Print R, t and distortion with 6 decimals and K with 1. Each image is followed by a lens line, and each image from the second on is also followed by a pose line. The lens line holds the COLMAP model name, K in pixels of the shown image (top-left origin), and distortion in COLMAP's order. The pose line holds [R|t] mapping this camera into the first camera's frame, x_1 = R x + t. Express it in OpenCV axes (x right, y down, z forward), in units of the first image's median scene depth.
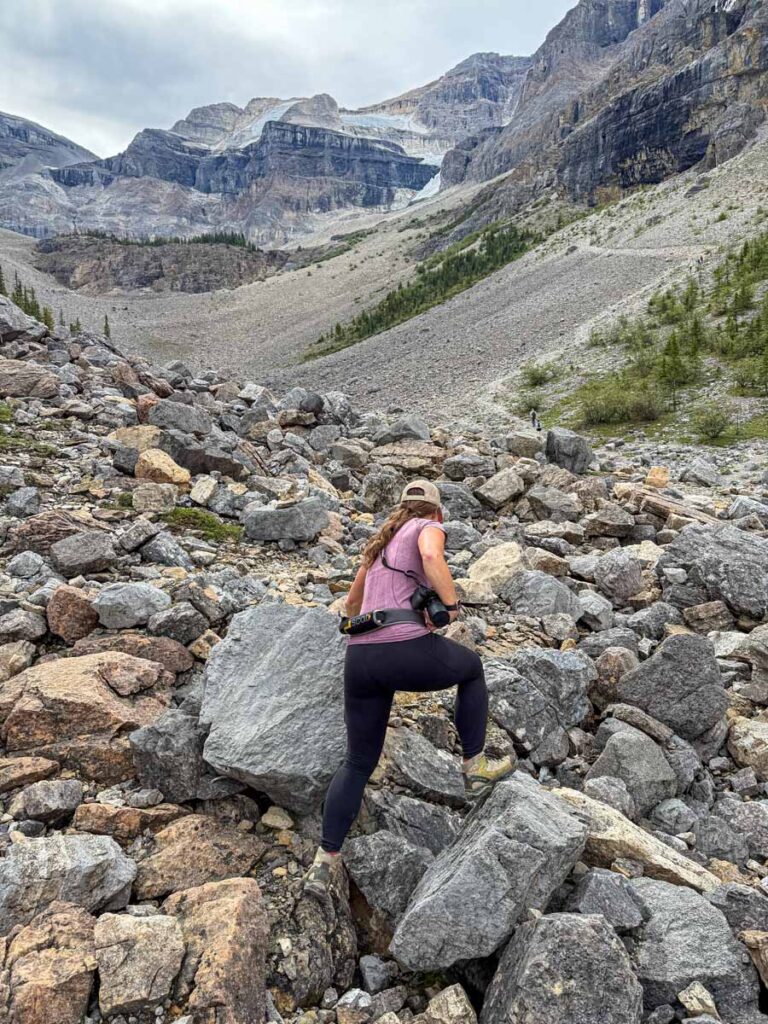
lens RADIAL K [[723.5, 0, 386.2], [0, 723.5, 515.9], [0, 0, 1]] dist [0.006495, -0.034245]
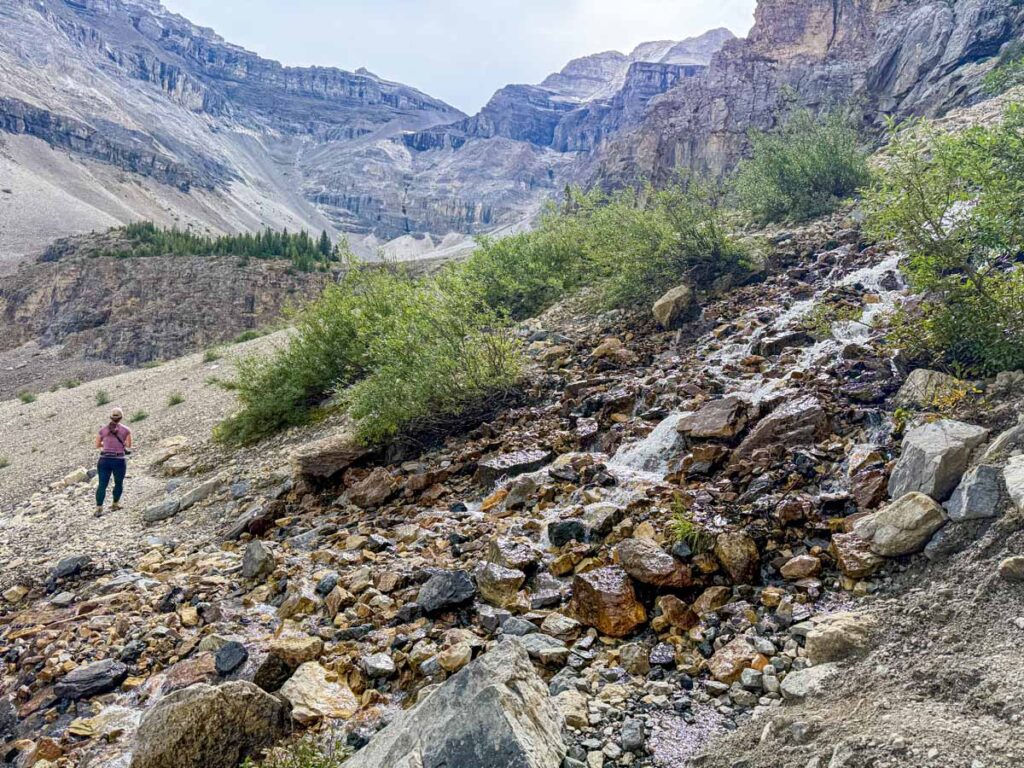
lens RADIAL K [[745.3, 0, 512.0], [0, 745.3, 384.0], [0, 0, 1]] dist [0.004333, -0.004968]
pose [[0.920486, 0.075872, -0.383339, 0.053022], [-0.119319, 0.988693, -0.090827, -0.093428], [0.372114, 0.129345, 0.919131, 0.214844]]
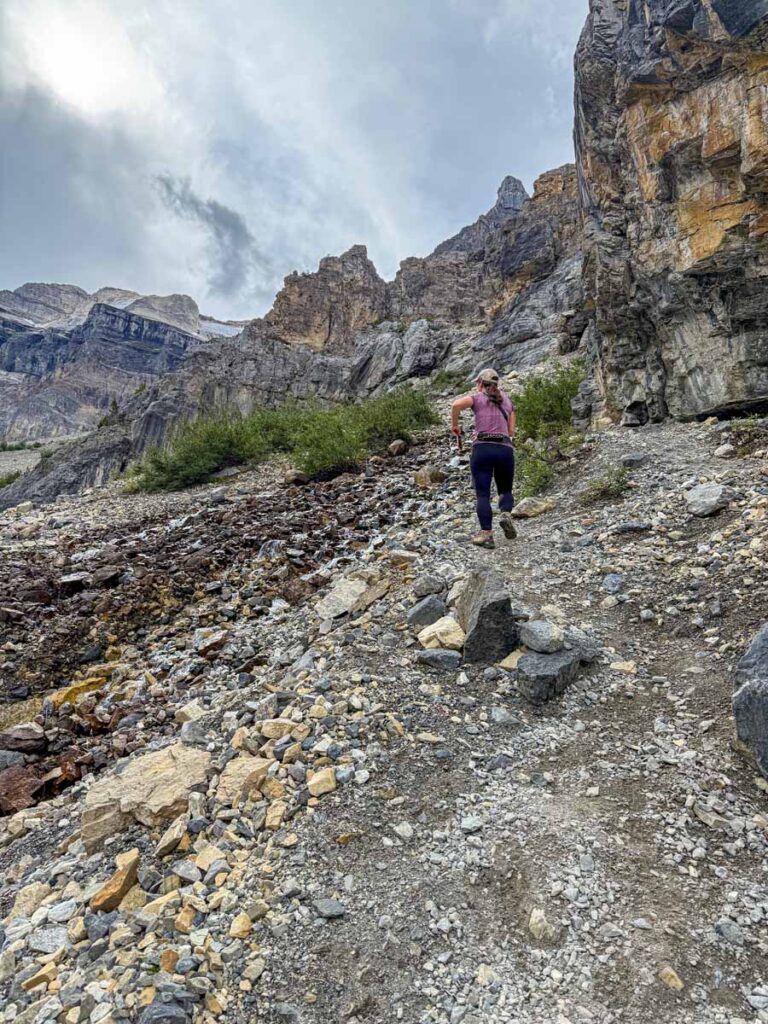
lens RADIAL K [[722.5, 0, 384.0], [0, 722.5, 512.0], [0, 0, 1]] dist [0.140523, -0.225770]
pose [[0.977651, 0.136661, 0.159758, 0.047989], [-0.082754, 0.948709, -0.305129, -0.087708], [-0.193264, 0.285089, 0.938815, 0.205553]]
